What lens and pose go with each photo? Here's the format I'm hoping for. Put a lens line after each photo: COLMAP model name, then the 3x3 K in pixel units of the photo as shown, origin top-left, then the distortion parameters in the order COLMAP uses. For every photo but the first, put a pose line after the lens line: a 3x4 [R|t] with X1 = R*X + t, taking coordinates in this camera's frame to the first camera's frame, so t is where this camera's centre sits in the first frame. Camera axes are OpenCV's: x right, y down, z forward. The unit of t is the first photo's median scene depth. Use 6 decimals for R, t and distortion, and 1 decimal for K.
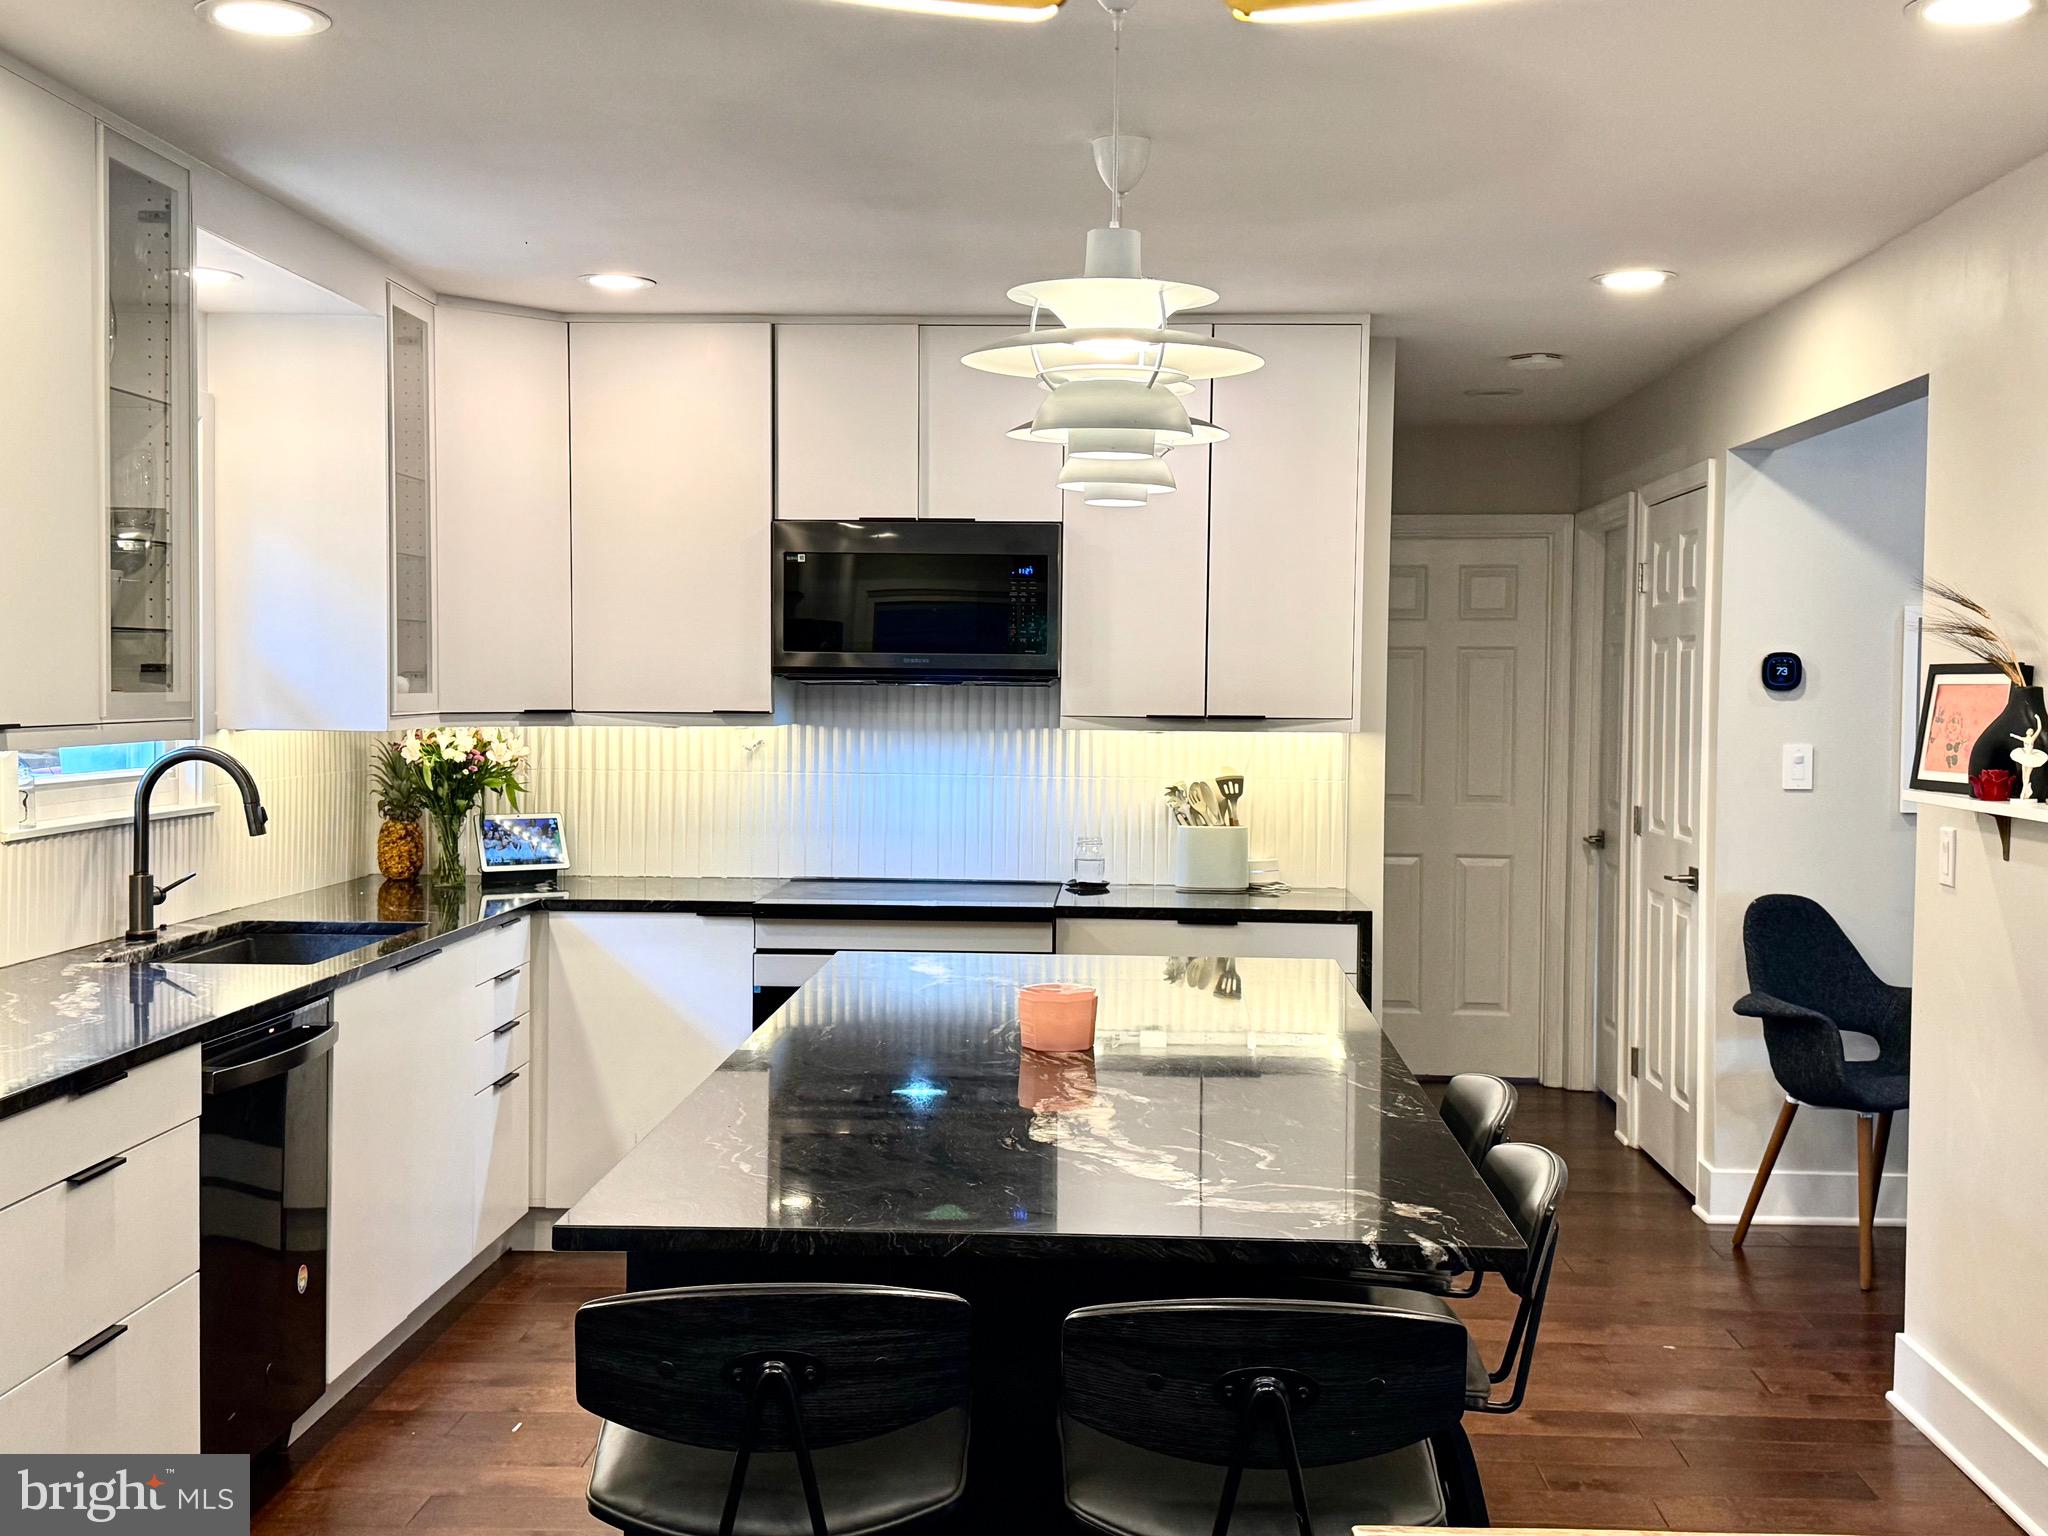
lens RADIAL K [[2218.1, 0, 1024.0], [0, 2218.1, 768.0], [0, 0, 1]] dist [0.176090, -0.391517]
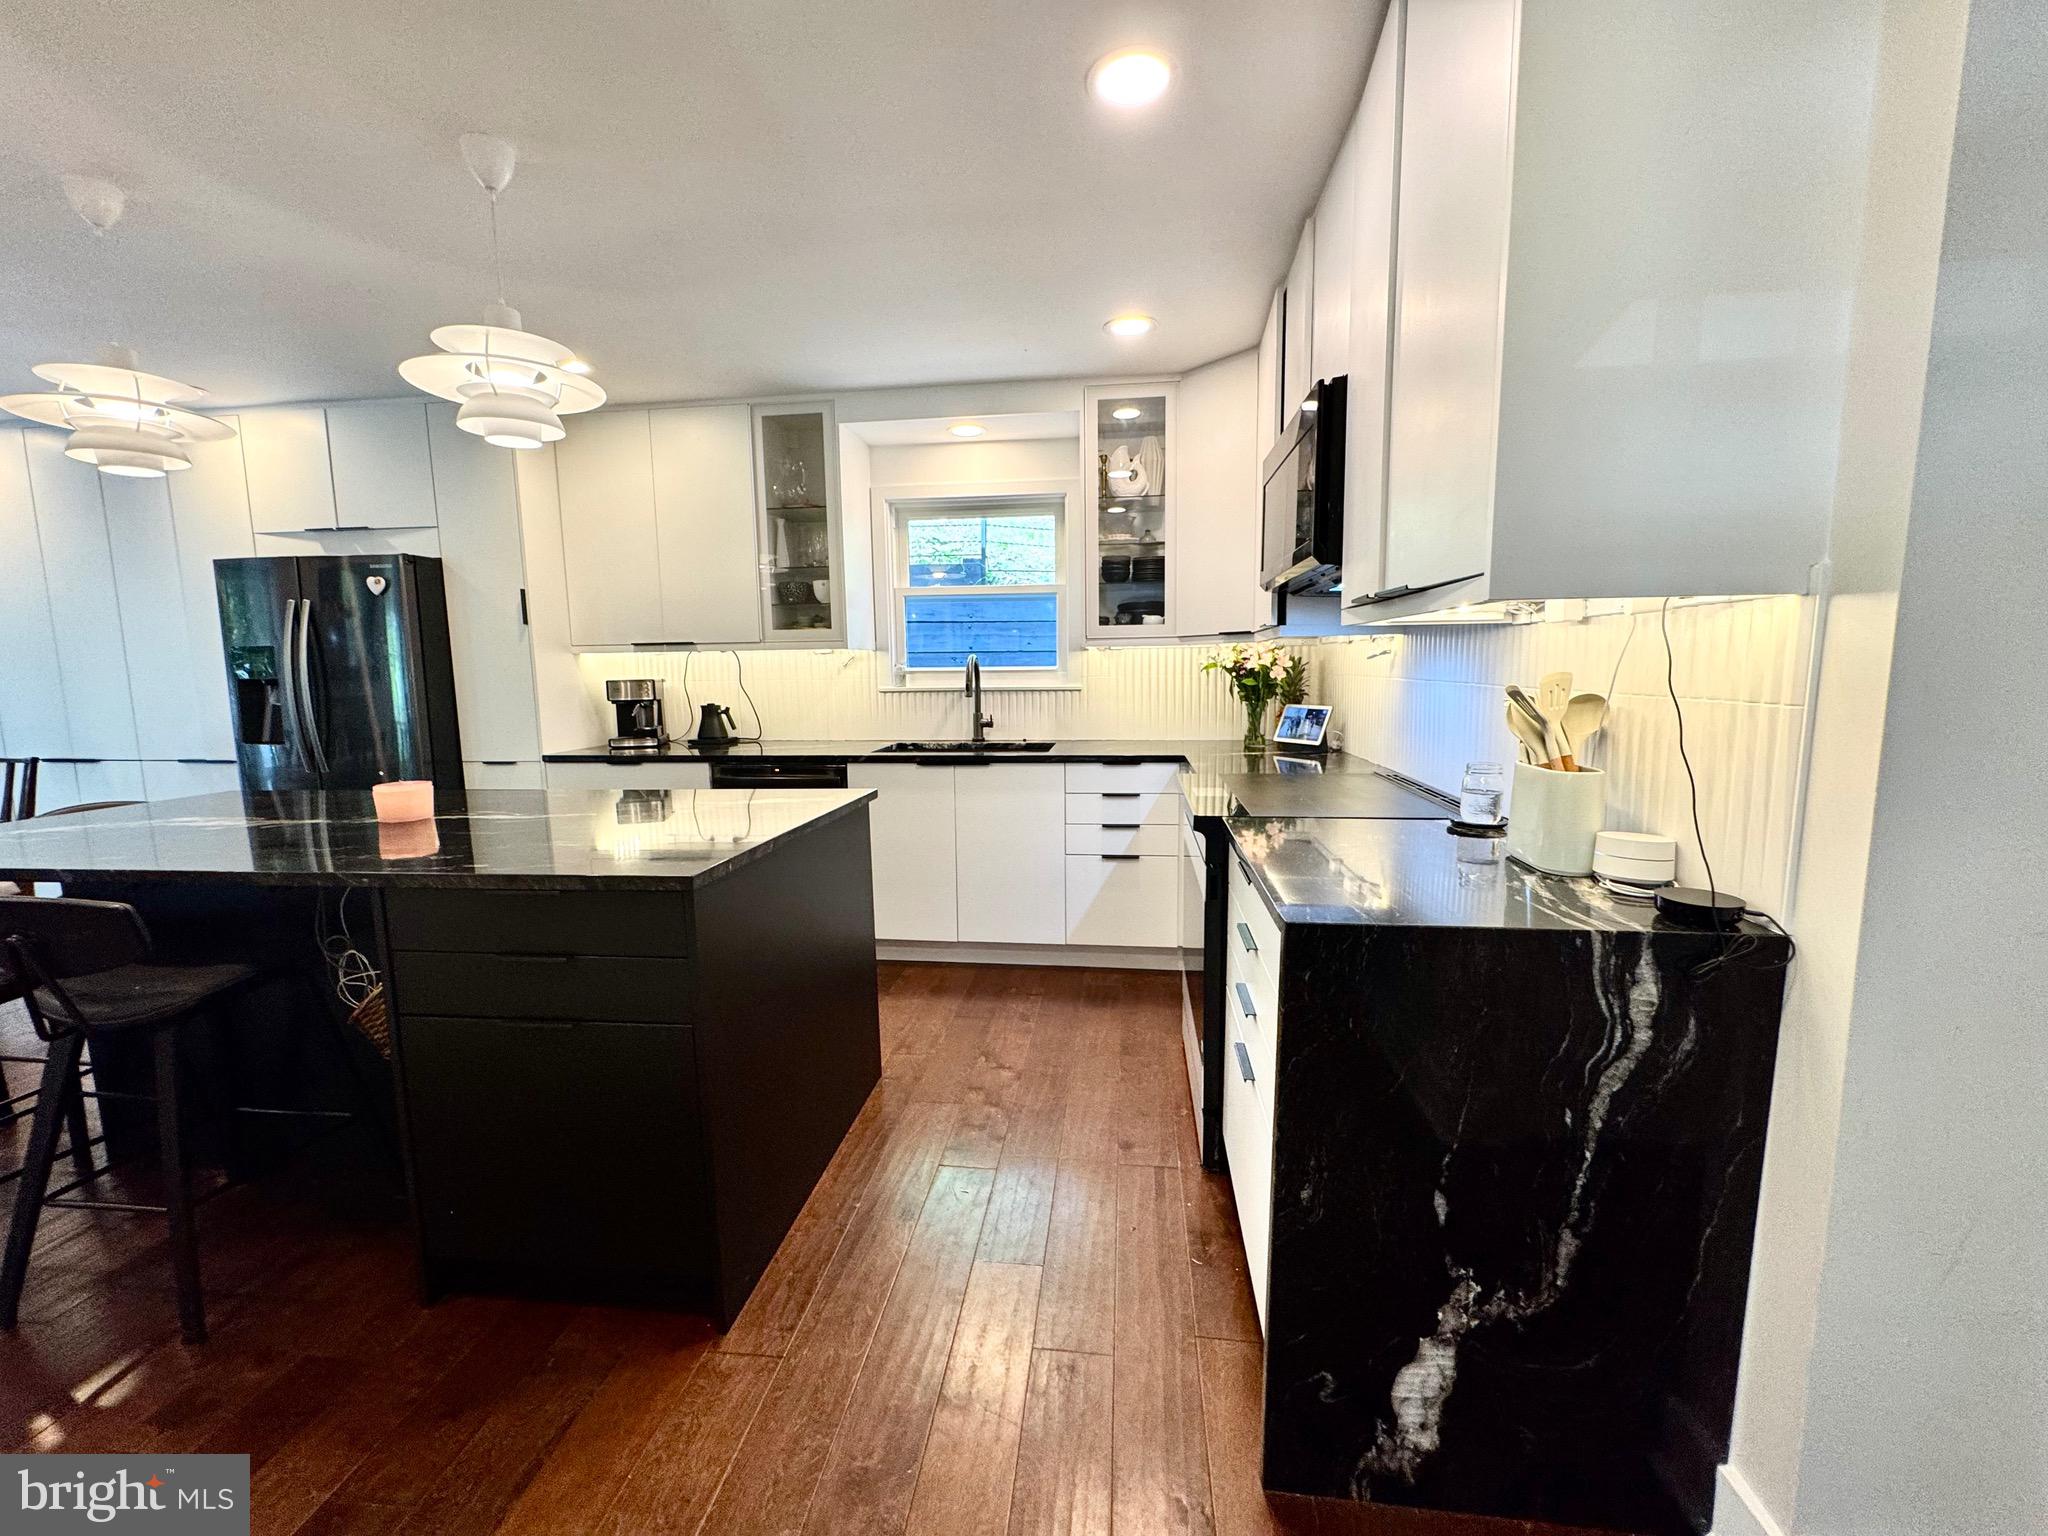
lens RADIAL K [[822.8, 0, 1024.0], [0, 822.8, 768.0], [0, 0, 1]] dist [-0.002452, -0.000218]
pose [[-0.080989, 0.115799, -0.989965, 0.349925], [-0.026603, 0.992623, 0.118286, 0.002869], [0.996360, 0.035916, -0.077311, 0.915351]]
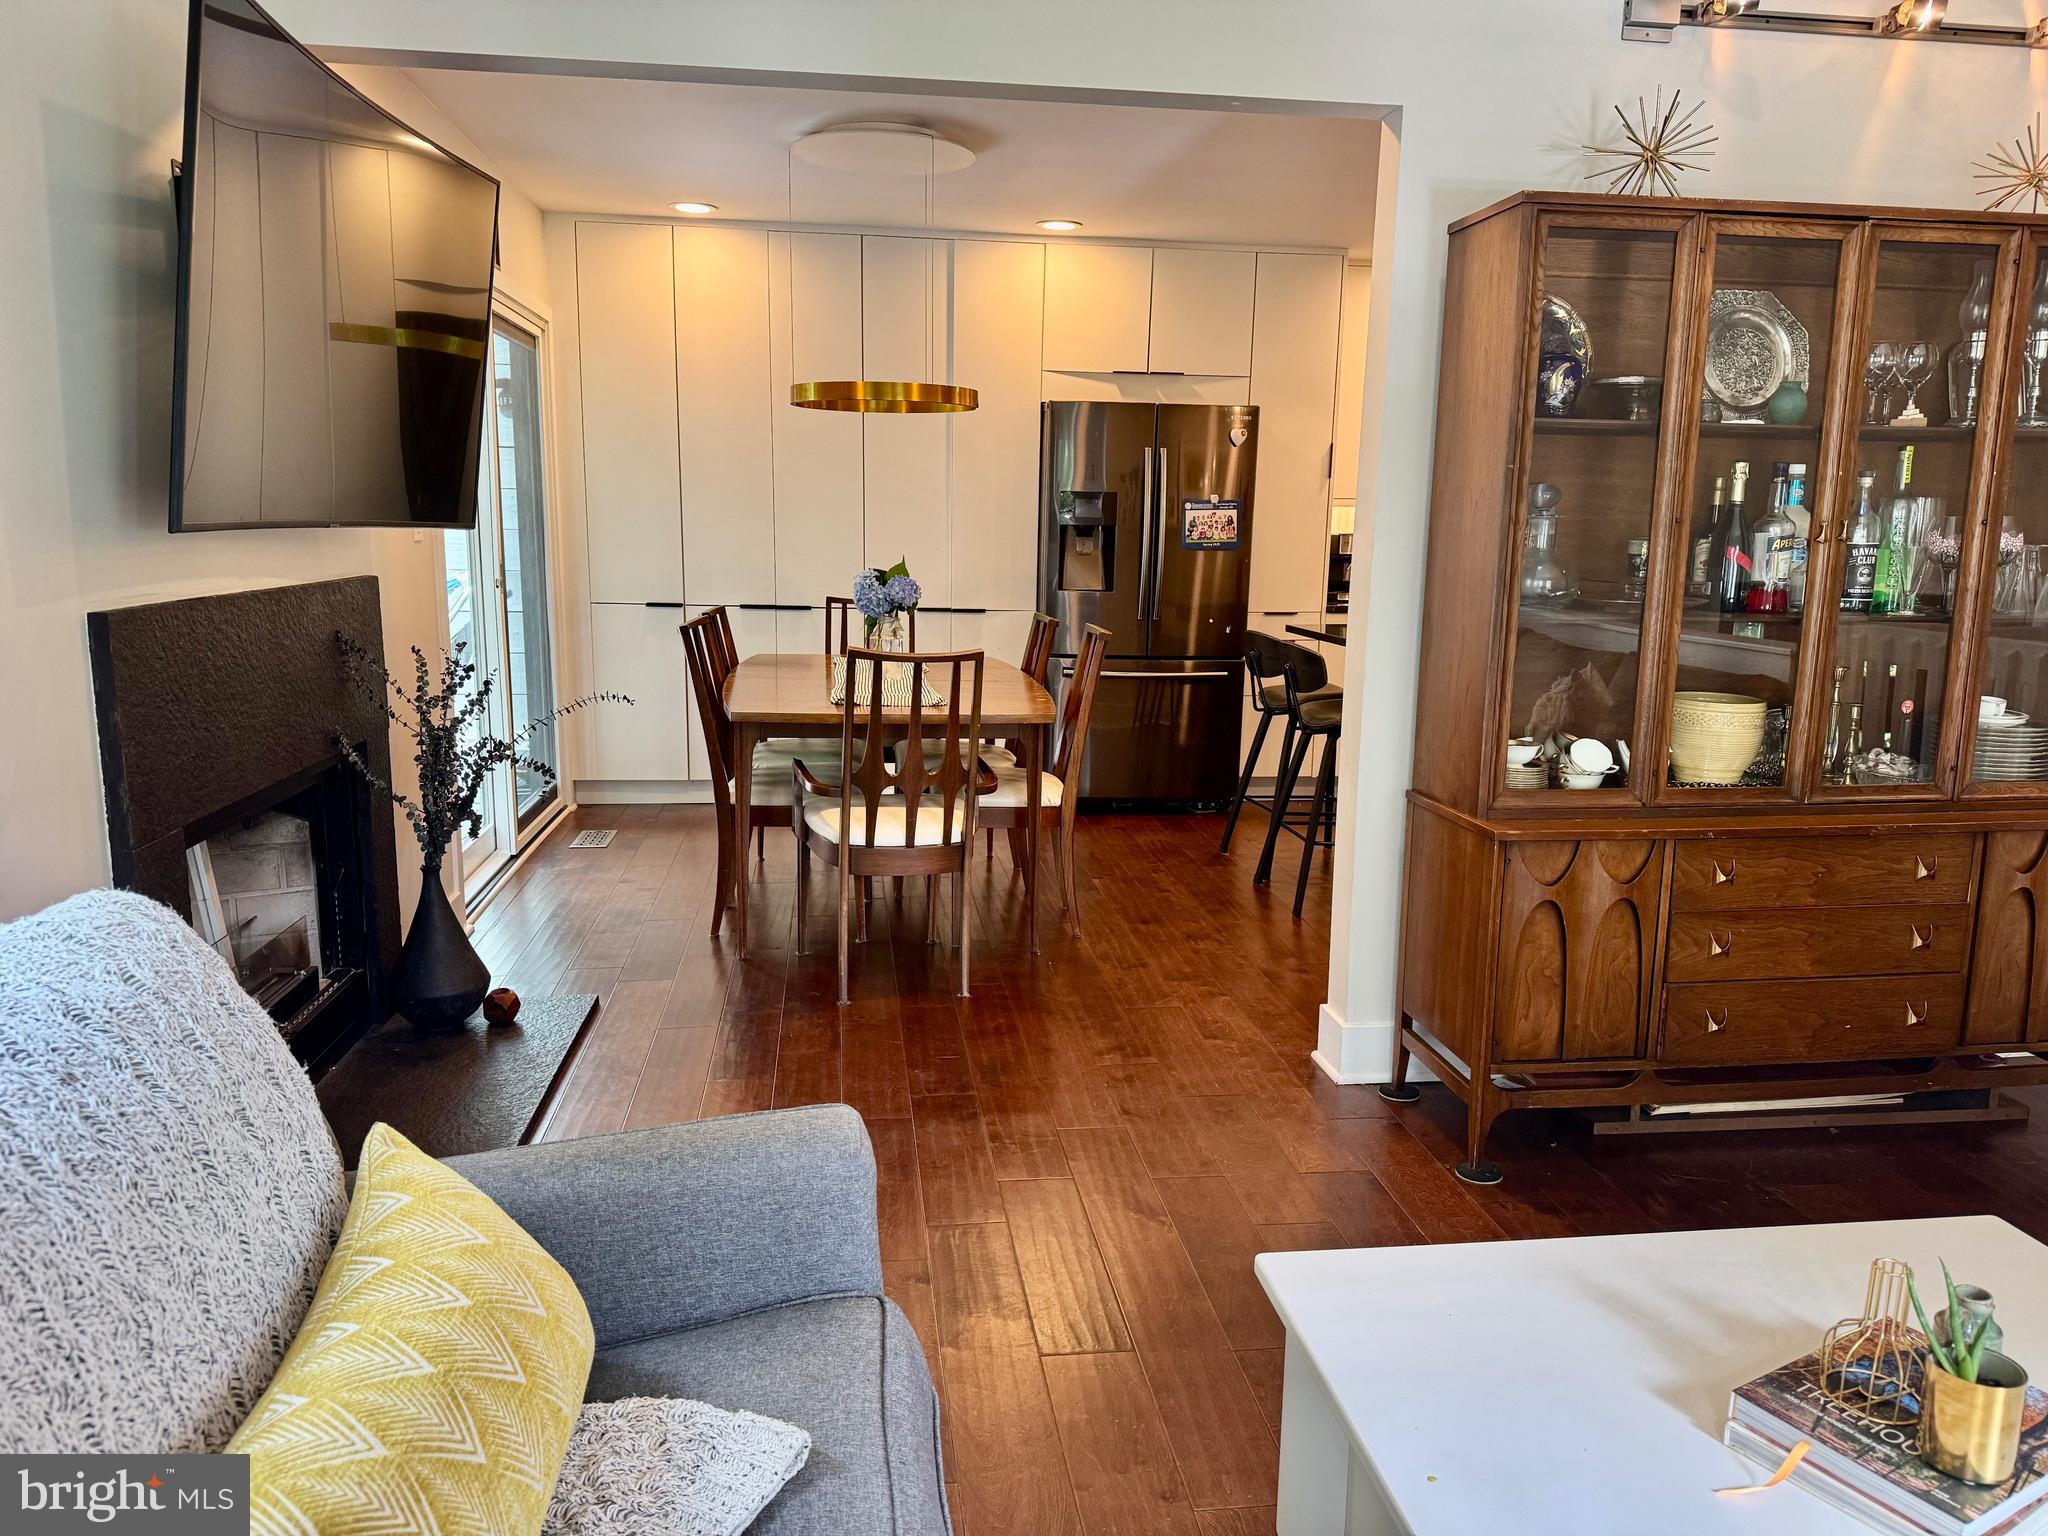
lens RADIAL K [[1457.8, 0, 1024.0], [0, 1457.8, 768.0], [0, 0, 1]] dist [-0.003892, -0.003297]
pose [[0.179190, 0.162236, -0.970346, 0.857638], [-0.056409, 0.986381, 0.154500, 0.038262], [0.982196, 0.027052, 0.185902, 0.059675]]
